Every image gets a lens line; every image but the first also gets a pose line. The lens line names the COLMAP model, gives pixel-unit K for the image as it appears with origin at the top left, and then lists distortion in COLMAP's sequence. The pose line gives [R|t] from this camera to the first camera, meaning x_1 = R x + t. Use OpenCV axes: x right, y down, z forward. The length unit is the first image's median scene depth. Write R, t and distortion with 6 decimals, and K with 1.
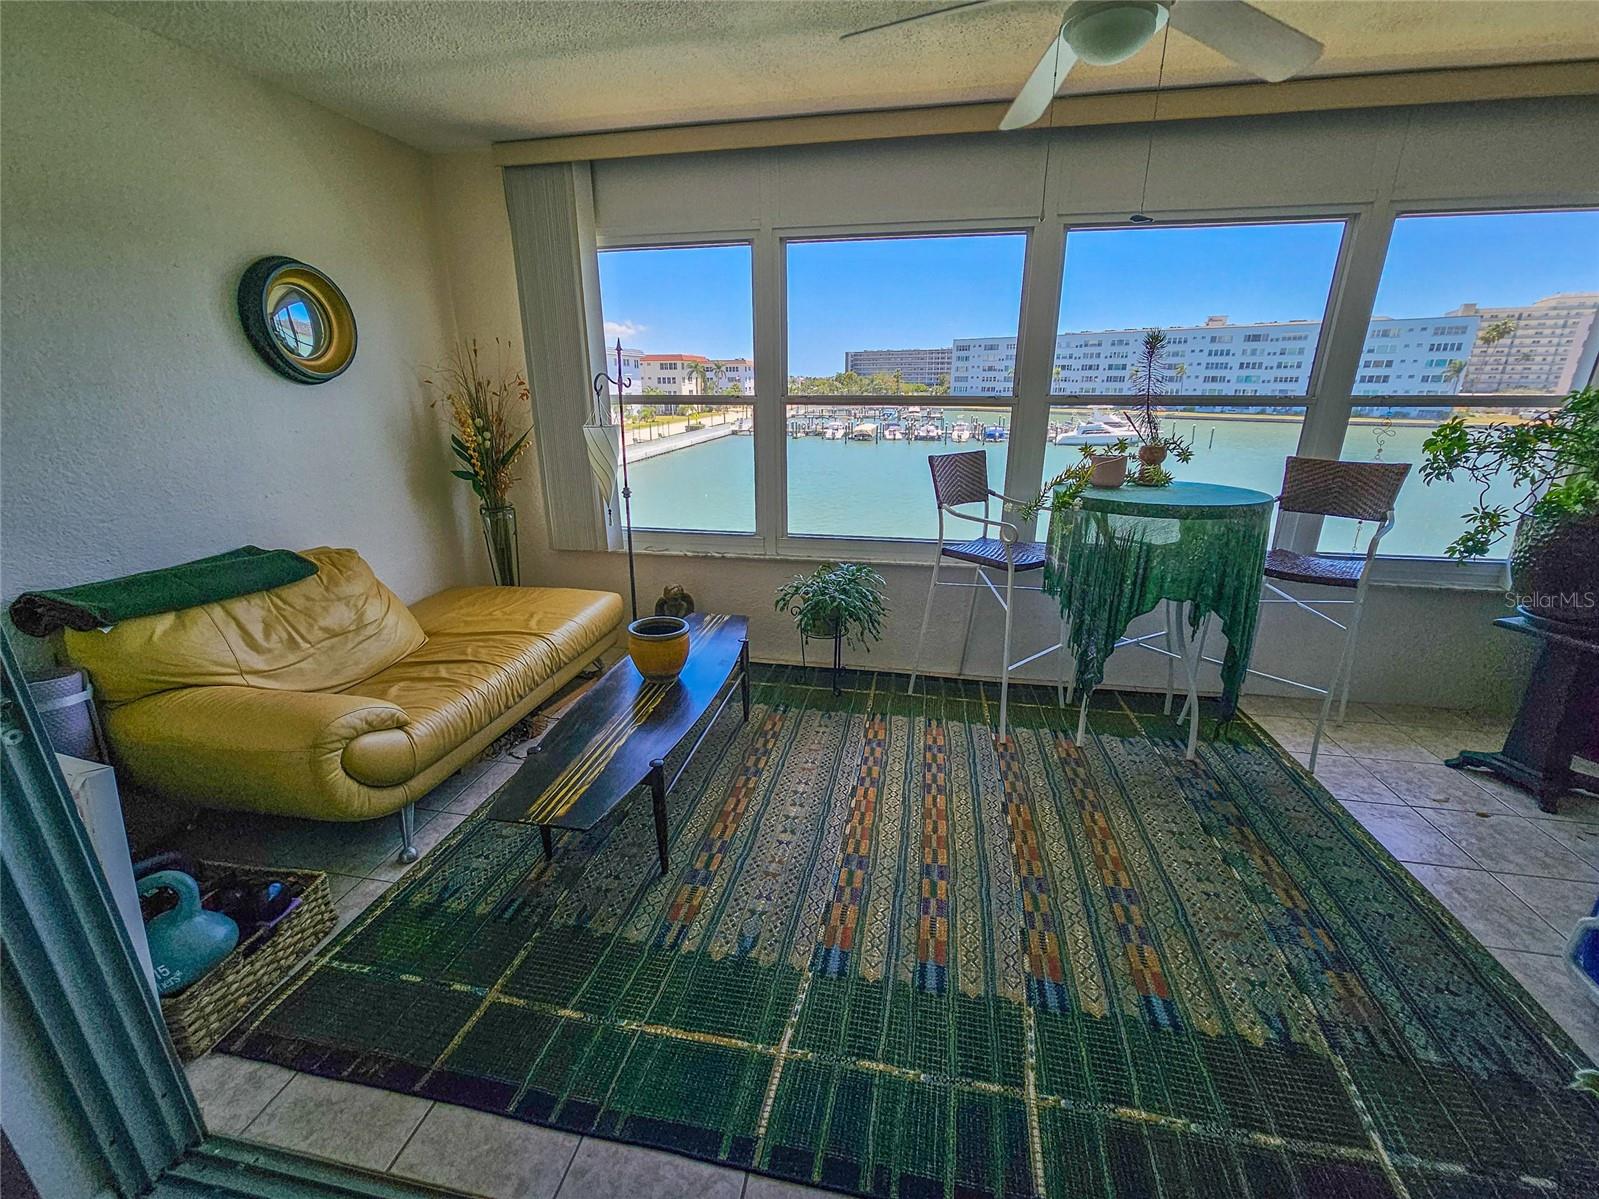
lens RADIAL K [[652.8, 0, 799.5], [0, 652.8, 599.5], [0, 0, 1]] dist [-0.000224, 0.000266]
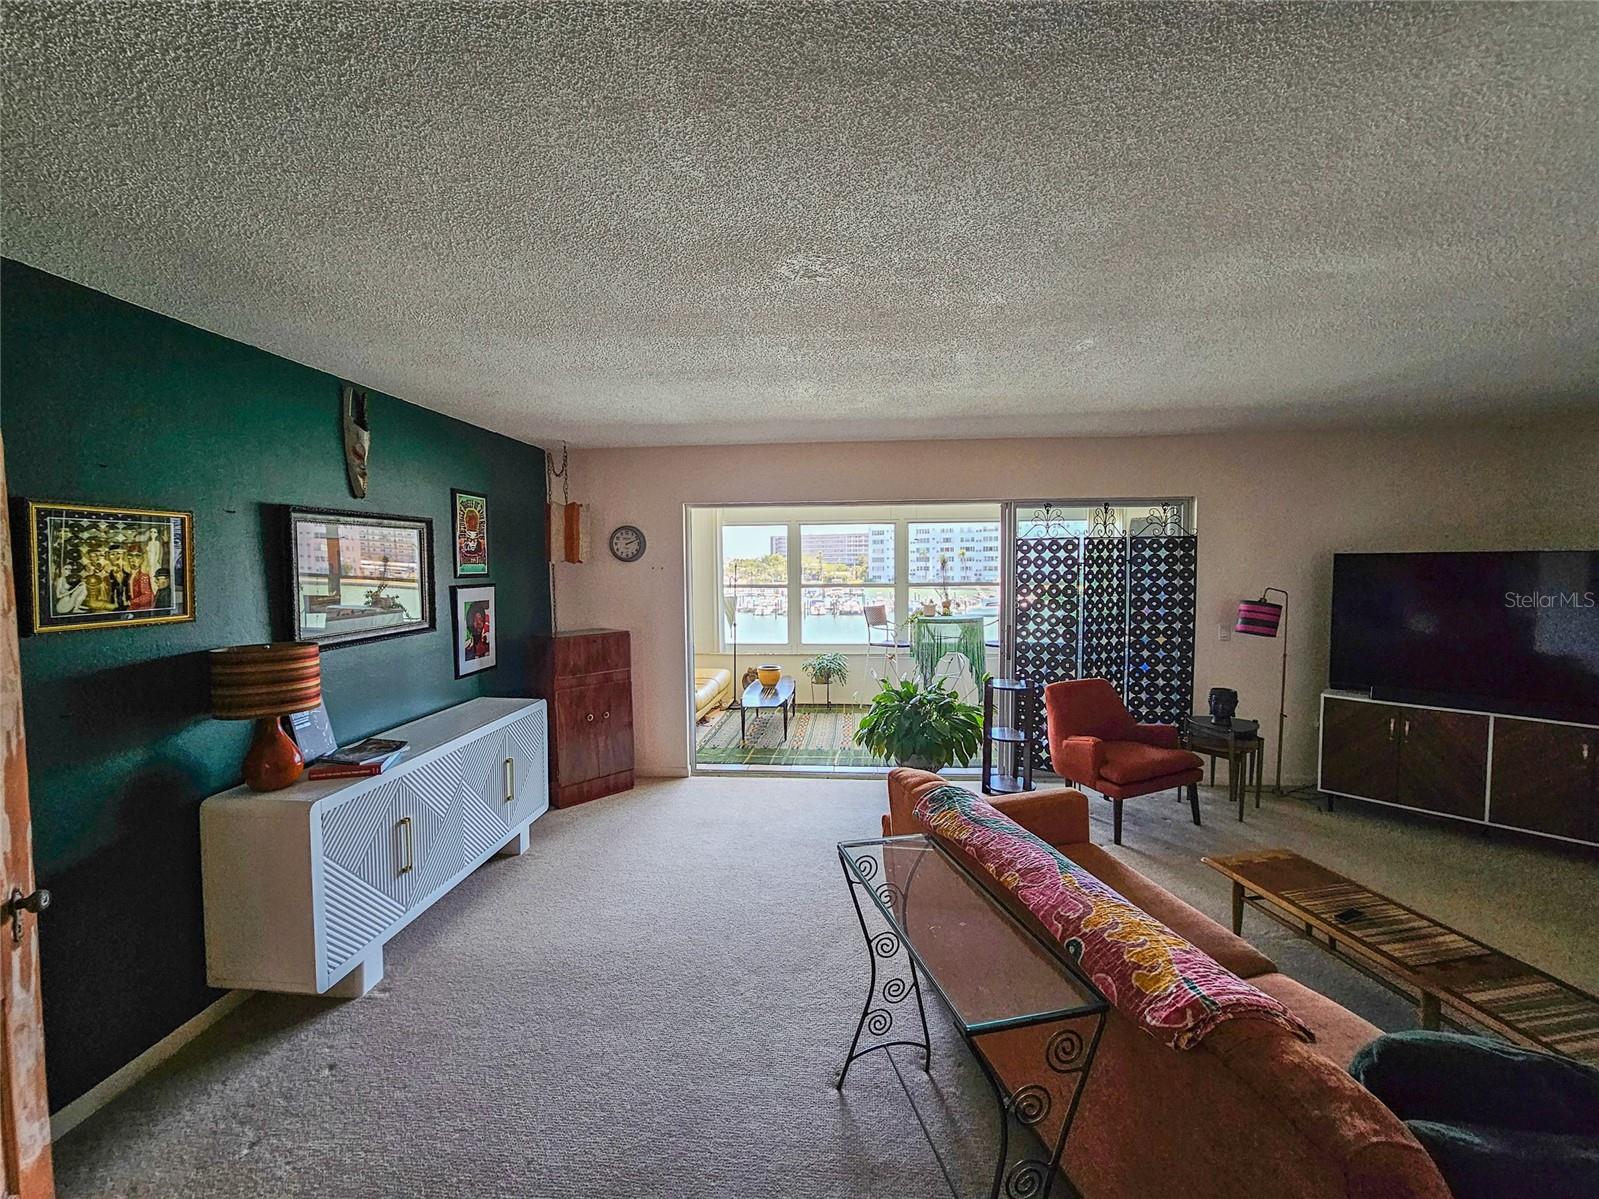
lens RADIAL K [[652.8, 0, 799.5], [0, 652.8, 599.5], [0, 0, 1]] dist [-0.000224, 0.000266]
pose [[0.993860, -0.015709, 0.109522, -0.276033], [0.043930, 0.964528, -0.260299, 0.345447], [-0.101548, 0.263512, 0.959296, -1.215863]]
